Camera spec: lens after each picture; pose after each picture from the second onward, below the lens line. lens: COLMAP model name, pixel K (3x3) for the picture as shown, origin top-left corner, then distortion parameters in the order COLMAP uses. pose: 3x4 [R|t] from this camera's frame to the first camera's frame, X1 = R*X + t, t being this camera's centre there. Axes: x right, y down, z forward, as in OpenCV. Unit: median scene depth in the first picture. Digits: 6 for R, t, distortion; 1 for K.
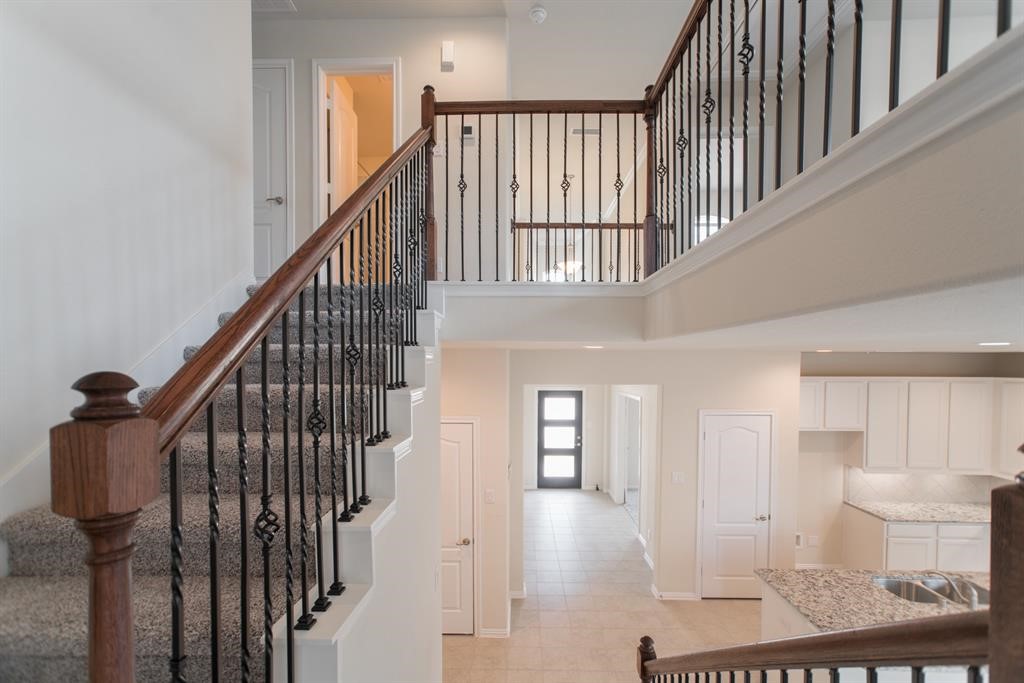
lens RADIAL K [[436.3, 0, 515.7], [0, 436.3, 379.4], [0, 0, 1]] dist [-0.012325, 0.007201]
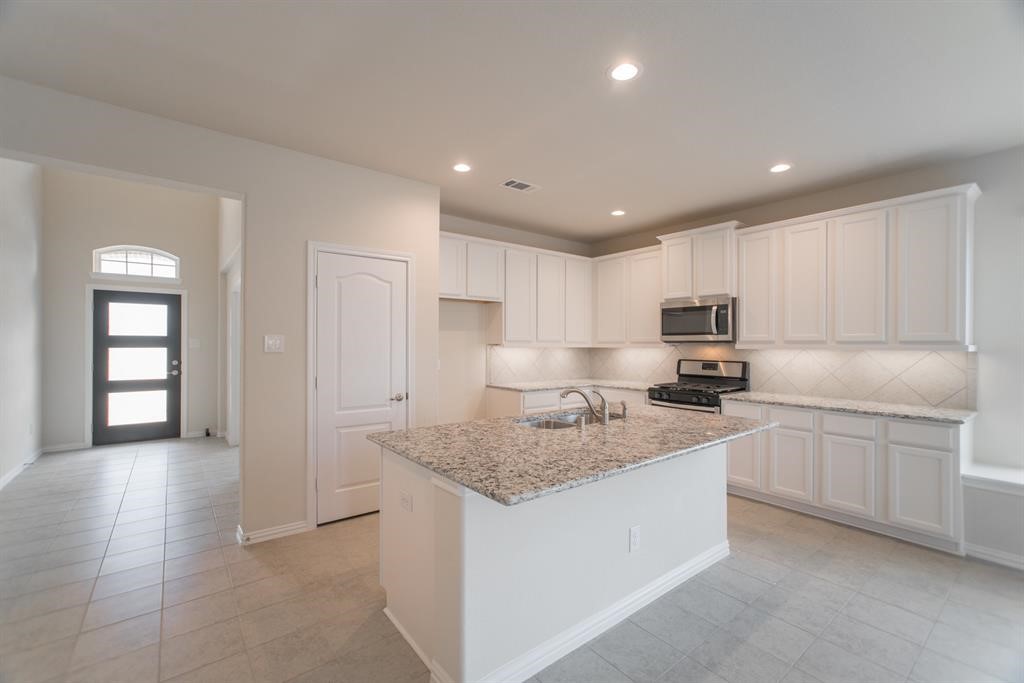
lens RADIAL K [[436.3, 0, 498.4], [0, 436.3, 344.4], [0, 0, 1]] dist [-0.012325, 0.007201]
pose [[0.785267, -0.005301, 0.619135, 0.220021], [0.018653, 0.999712, -0.015098, 0.225419], [-0.618877, 0.023405, 0.785139, 0.276999]]
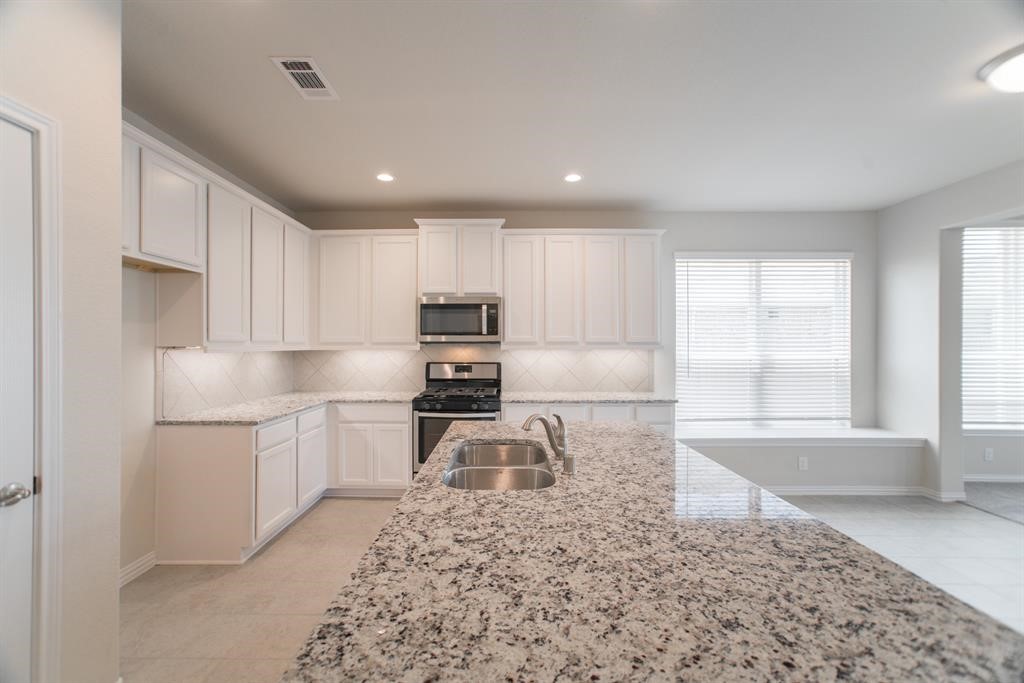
lens RADIAL K [[436.3, 0, 507.1], [0, 436.3, 342.4], [0, 0, 1]] dist [-0.012325, 0.007201]
pose [[-0.005718, 0.000089, 0.999984, 0.270439], [0.027175, 0.999631, 0.000067, 0.216208], [-0.999614, 0.027175, -0.005718, 0.638788]]
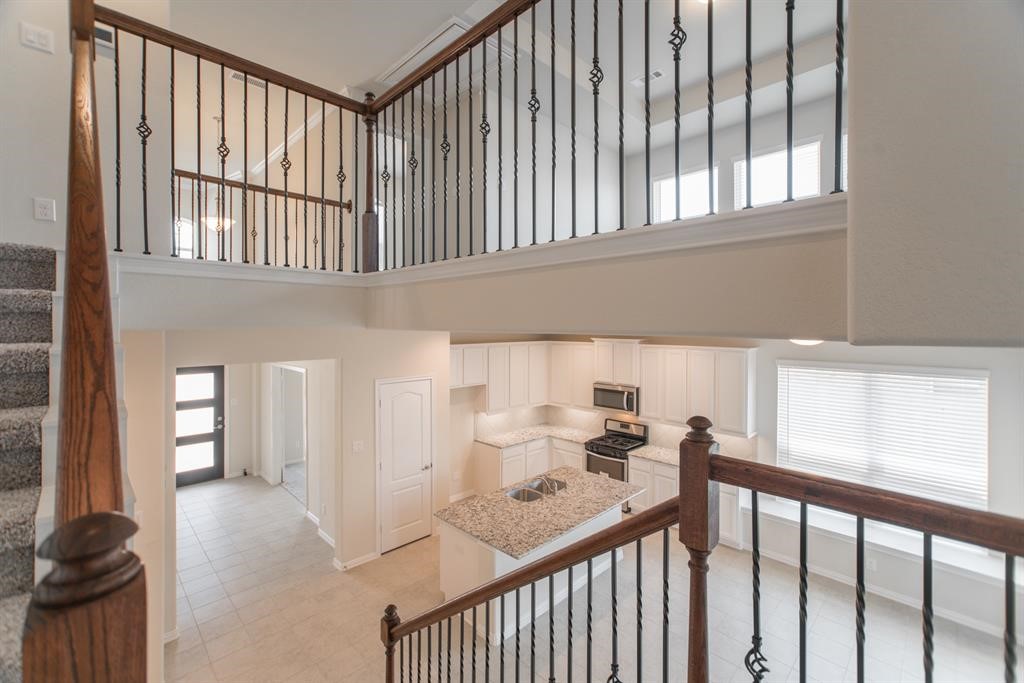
lens RADIAL K [[436.3, 0, 503.1], [0, 436.3, 329.3], [0, 0, 1]] dist [-0.012325, 0.007201]
pose [[0.710678, -0.008152, 0.703471, -0.103840], [0.023782, 0.999640, -0.012442, -0.031381], [-0.703116, 0.025572, 0.710615, 0.006159]]
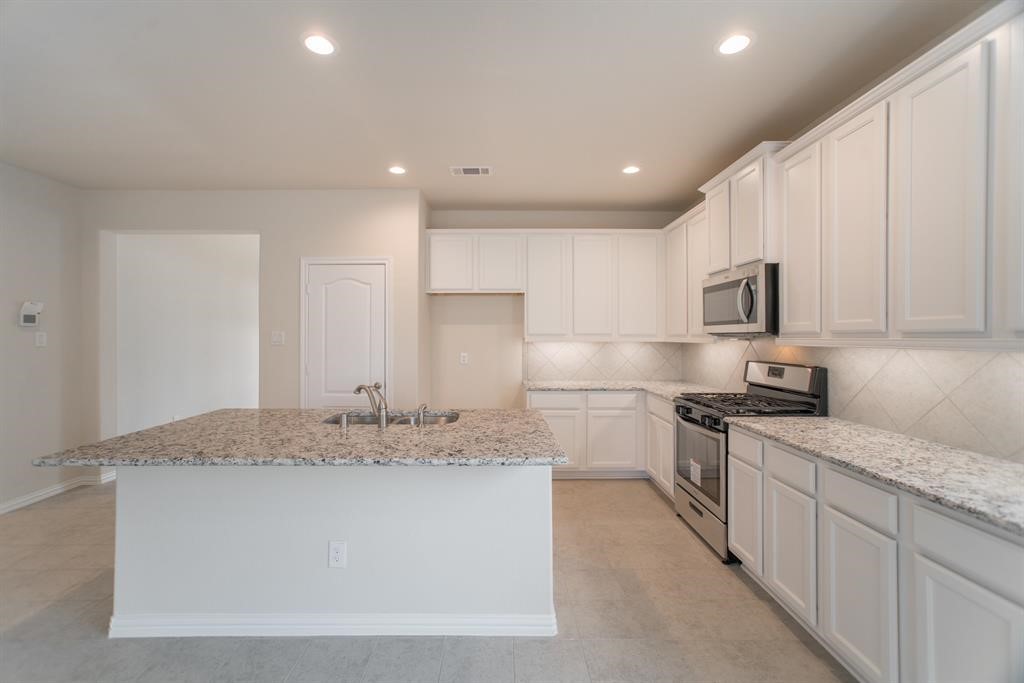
lens RADIAL K [[436.3, 0, 500.4], [0, 436.3, 331.9], [0, 0, 1]] dist [-0.012325, 0.007201]
pose [[0.999922, -0.006550, 0.010639, 0.751595], [0.006943, 0.999278, -0.037349, 0.231174], [-0.010387, 0.037420, 0.999246, 0.136058]]
